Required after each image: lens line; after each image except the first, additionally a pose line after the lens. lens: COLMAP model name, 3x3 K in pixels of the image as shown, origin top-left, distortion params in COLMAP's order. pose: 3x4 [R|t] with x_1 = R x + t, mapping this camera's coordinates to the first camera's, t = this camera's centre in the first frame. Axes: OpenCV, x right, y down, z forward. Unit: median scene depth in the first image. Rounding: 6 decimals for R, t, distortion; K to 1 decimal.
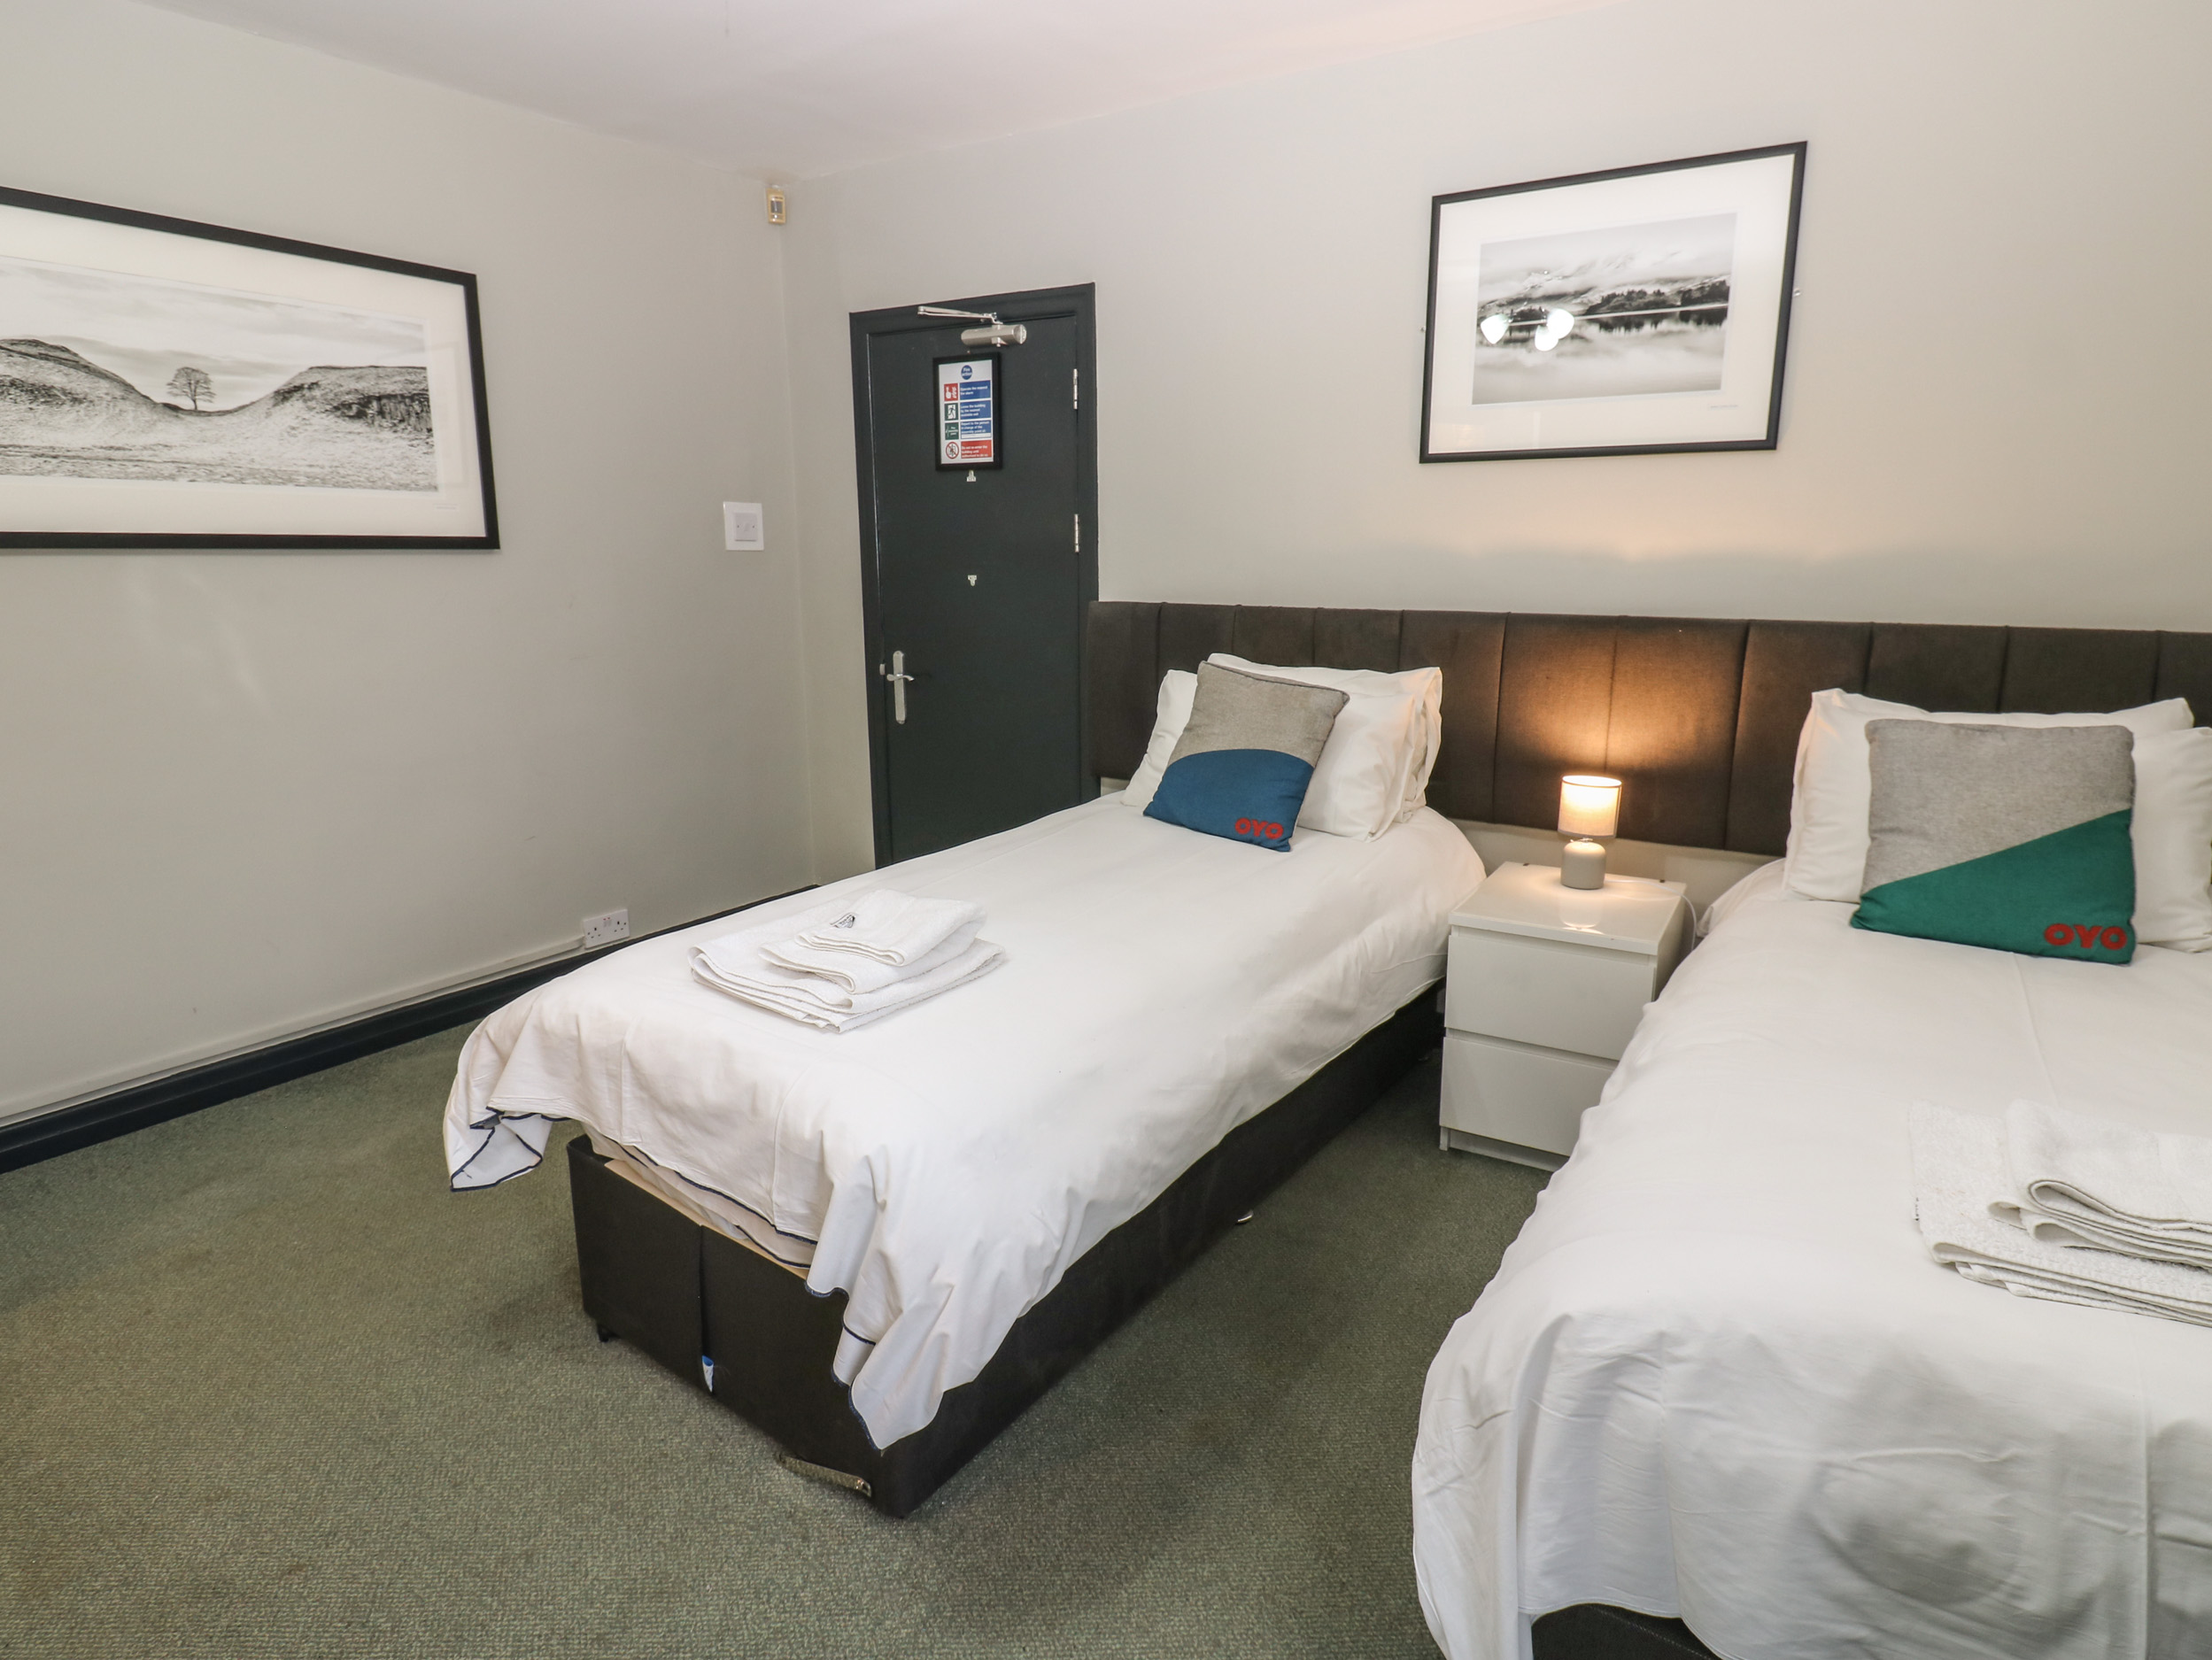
lens RADIAL K [[1205.7, 0, 1125.9], [0, 1205.7, 822.1], [0, 0, 1]] dist [-0.020493, -0.001701]
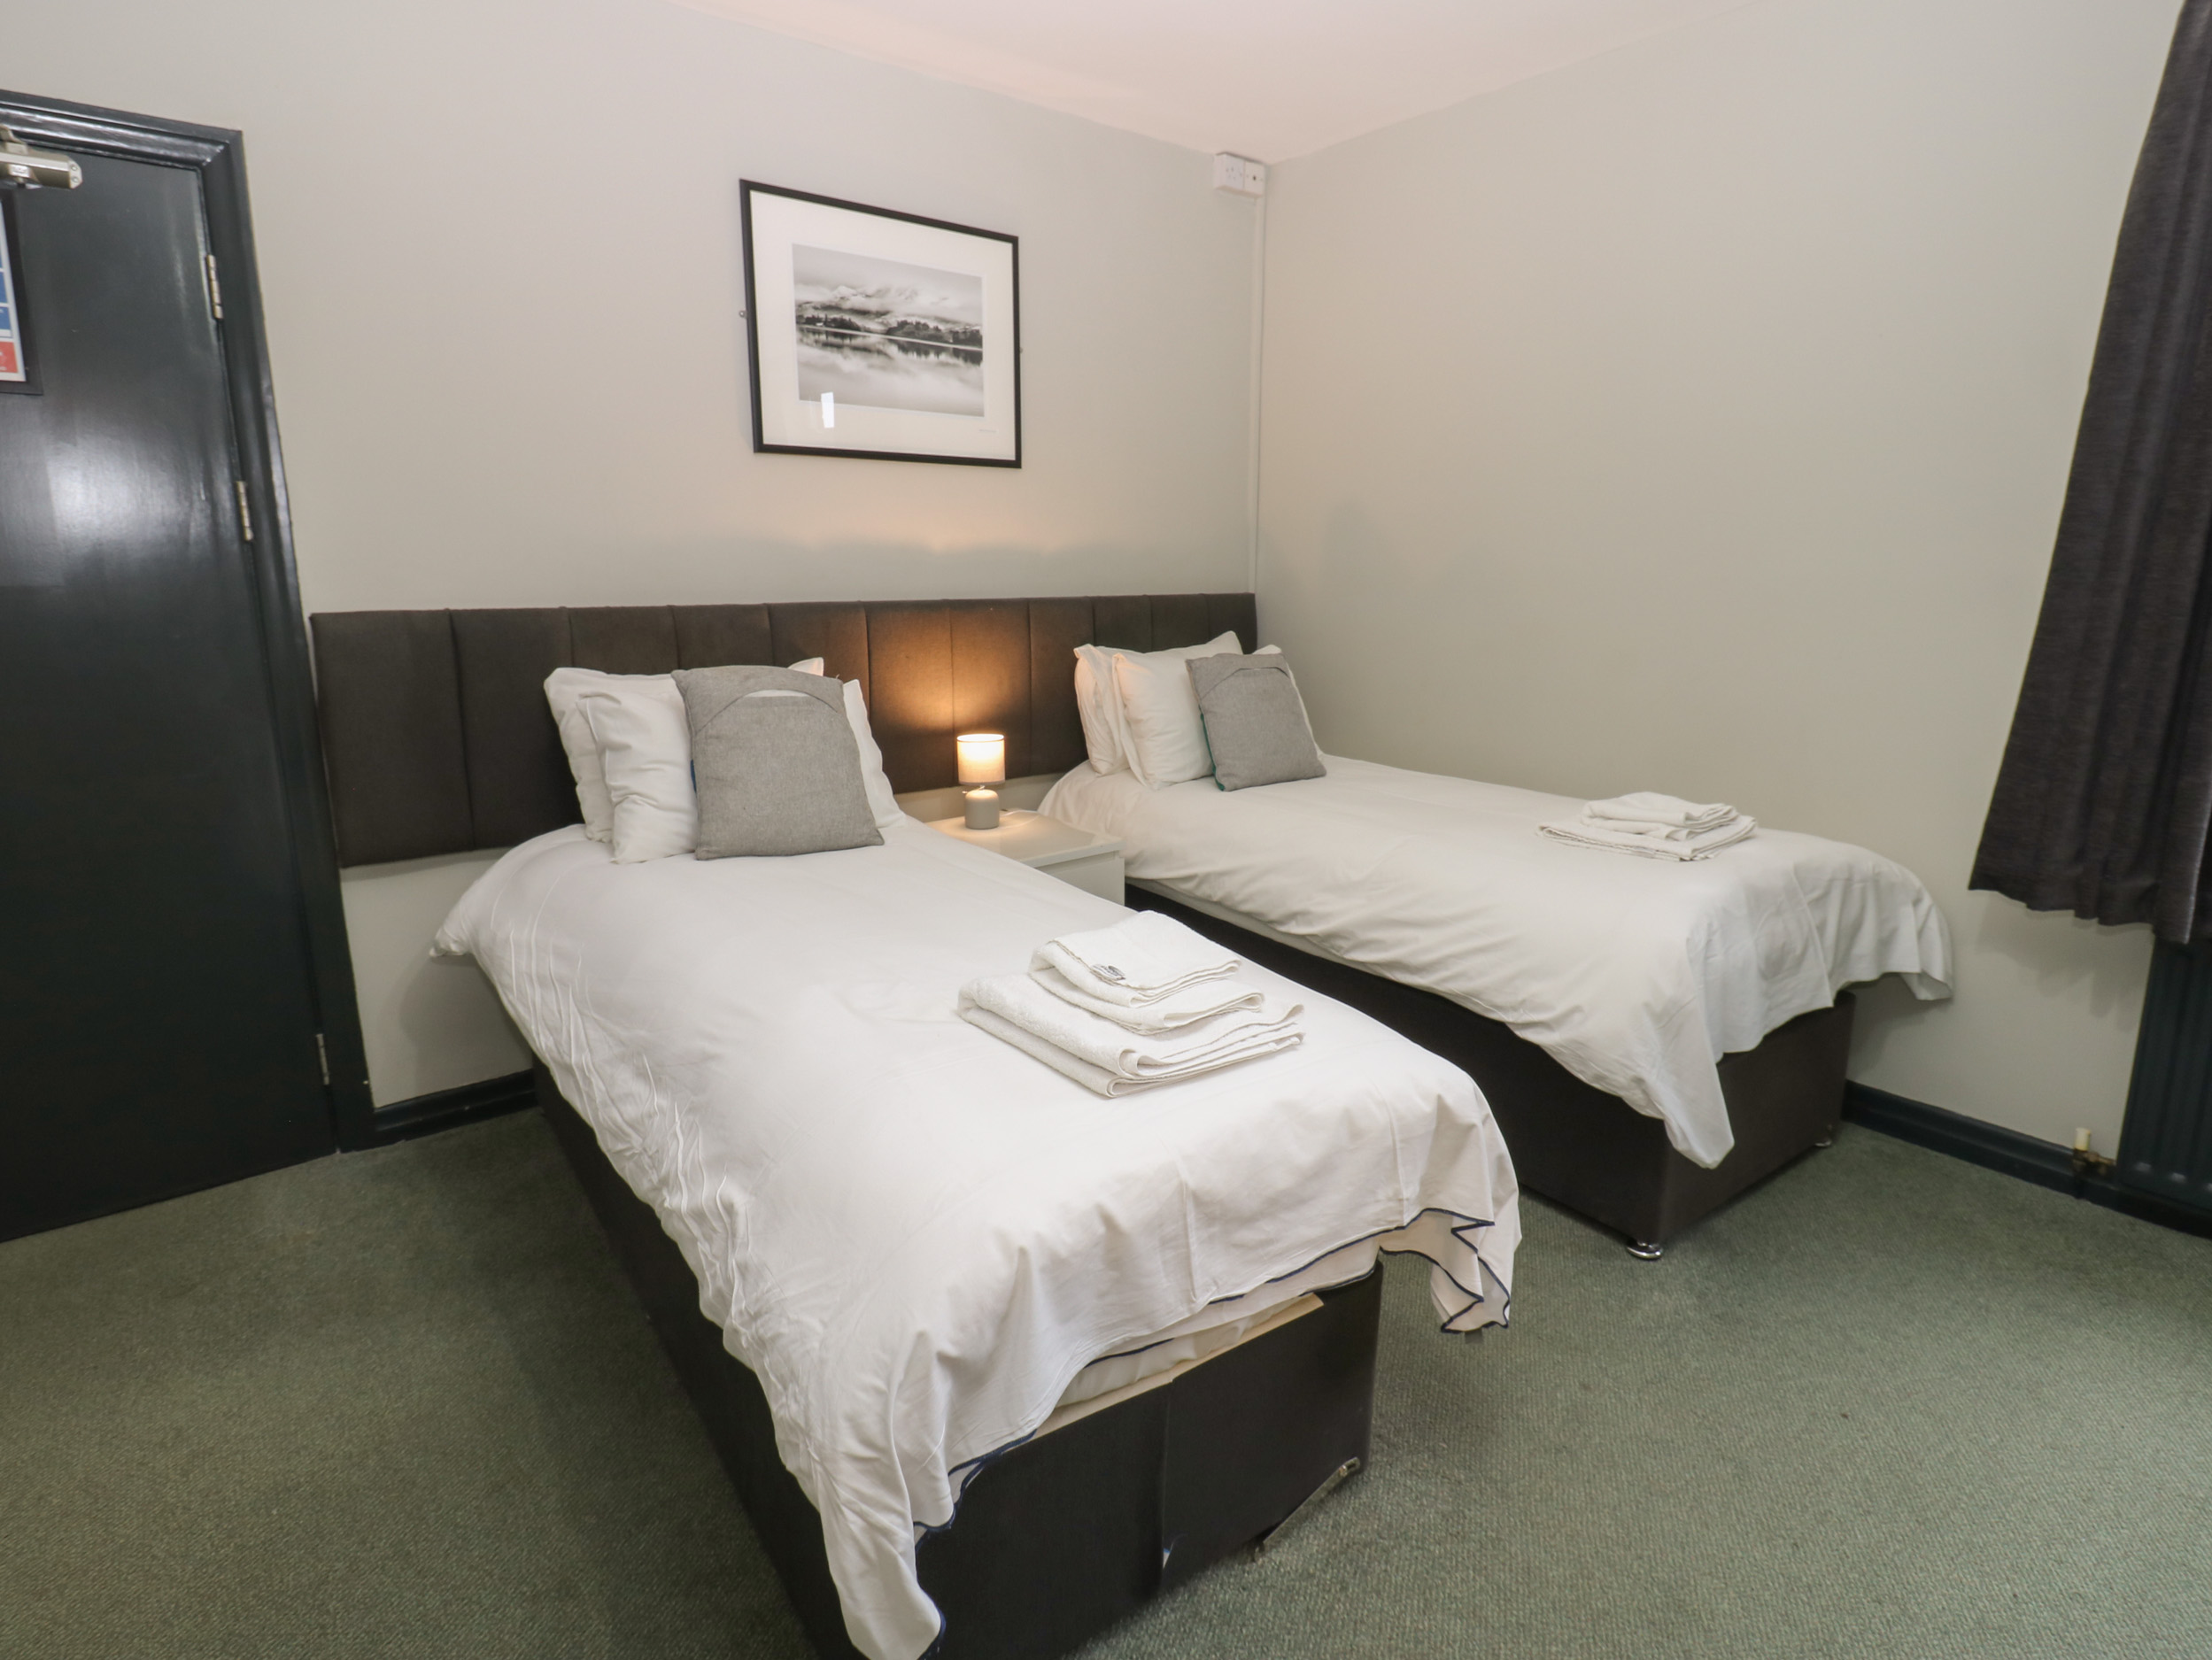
lens RADIAL K [[1205.7, 0, 1125.9], [0, 1205.7, 822.1], [0, 0, 1]] dist [-0.020493, -0.001701]
pose [[0.304752, -0.203286, 0.930484, -0.706233], [0.197360, 0.969230, 0.147112, -0.102228], [-0.931759, 0.138808, 0.335496, 0.483323]]
